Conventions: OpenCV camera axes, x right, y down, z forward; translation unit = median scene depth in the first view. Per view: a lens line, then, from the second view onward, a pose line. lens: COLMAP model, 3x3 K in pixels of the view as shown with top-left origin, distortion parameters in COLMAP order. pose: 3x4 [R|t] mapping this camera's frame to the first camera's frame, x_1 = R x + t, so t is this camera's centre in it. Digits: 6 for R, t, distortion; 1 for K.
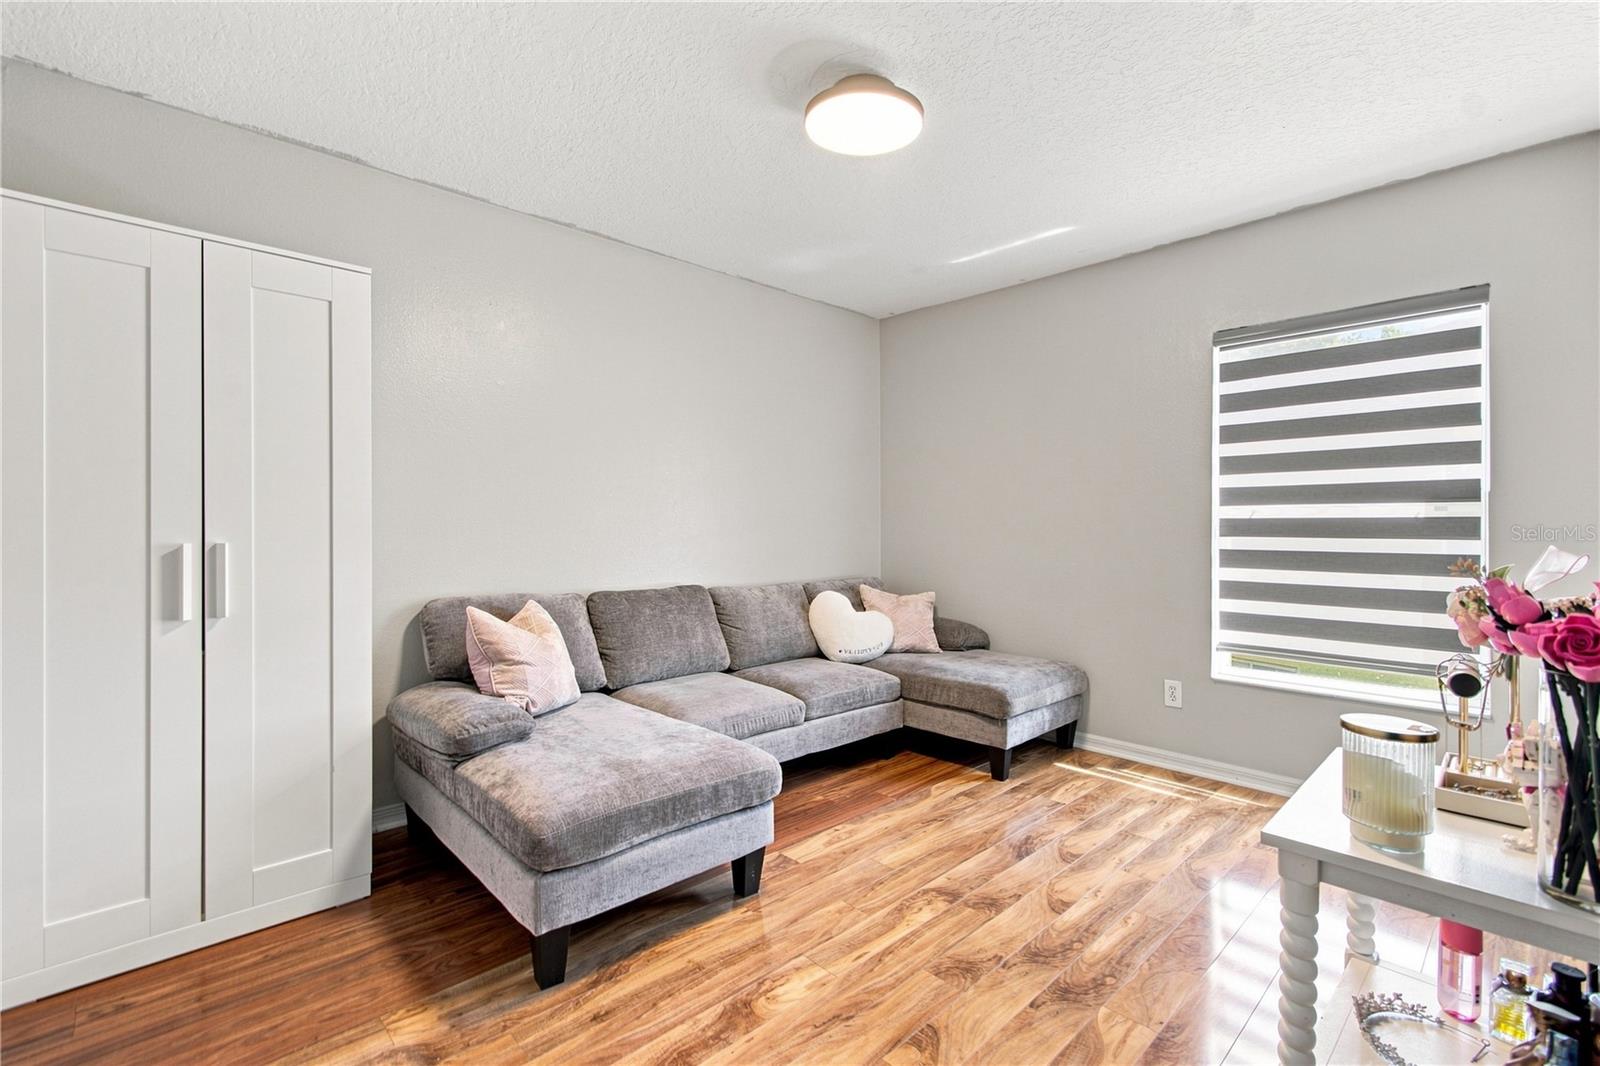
lens RADIAL K [[721.4, 0, 795.7], [0, 721.4, 531.2], [0, 0, 1]] dist [-0.012902, 0.006276]
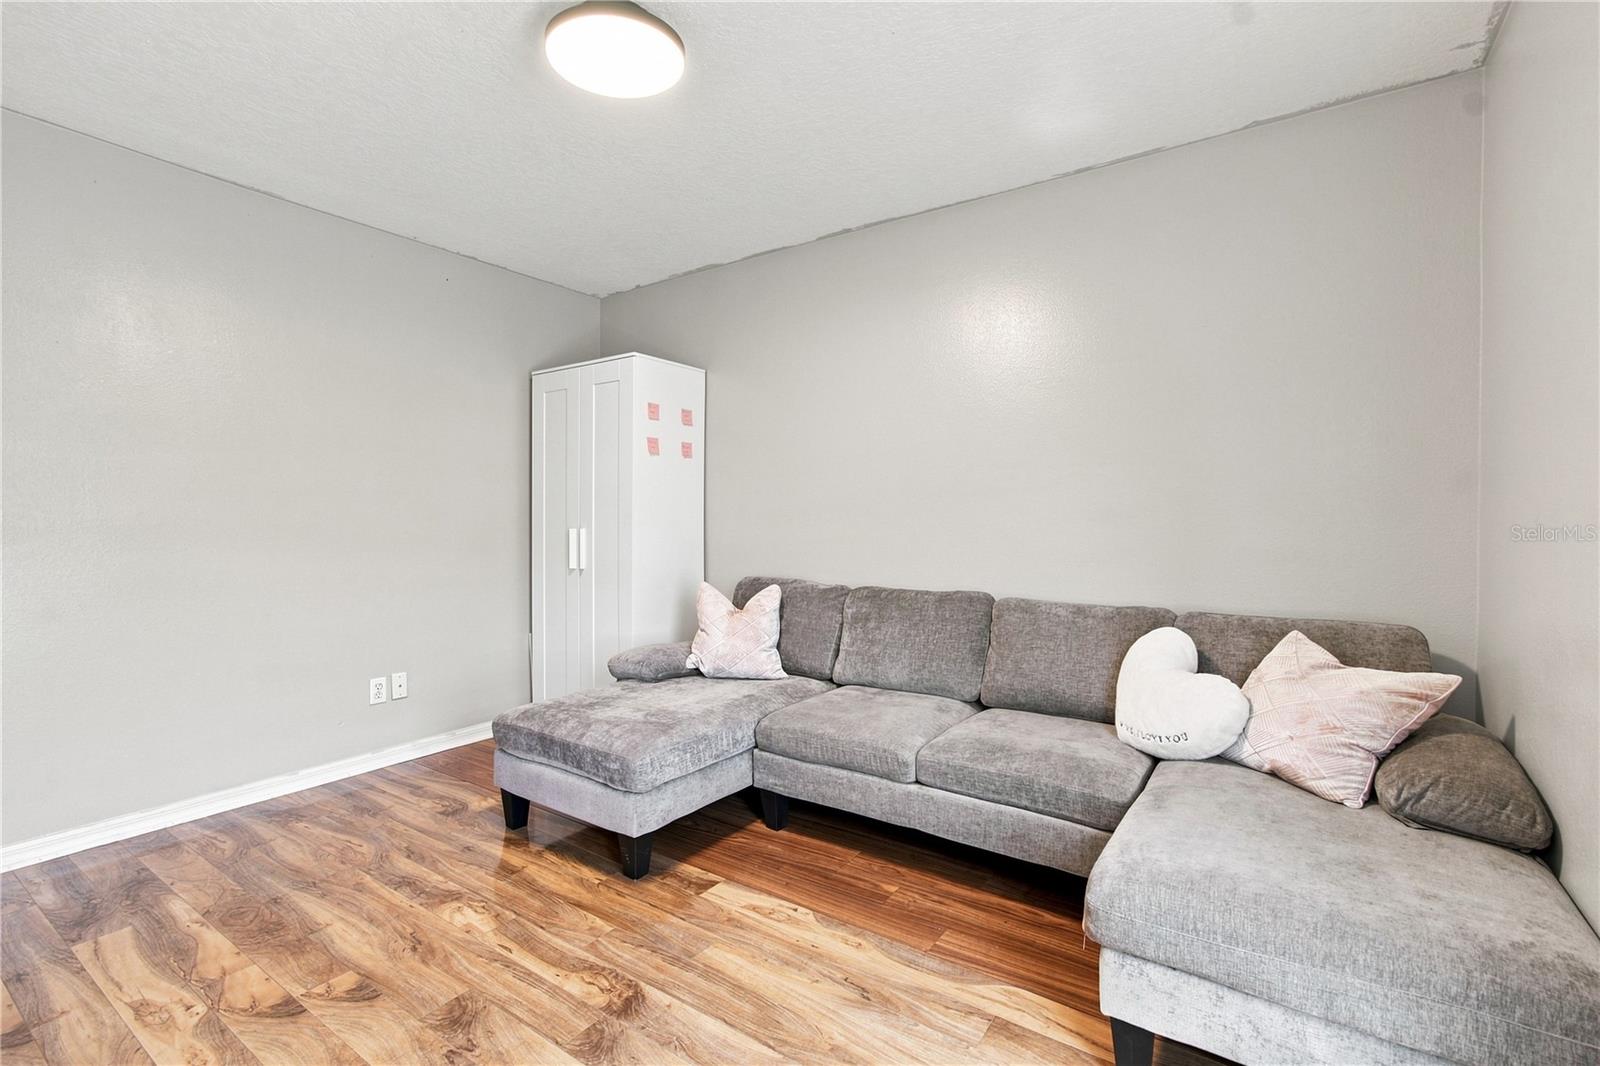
lens RADIAL K [[721.4, 0, 797.7], [0, 721.4, 525.1], [0, 0, 1]] dist [-0.012902, 0.006276]
pose [[0.203997, 0.013363, -0.978880, 0.945234], [-0.005559, 0.999907, 0.012492, -0.009413], [0.978956, 0.002893, 0.204052, 0.985993]]
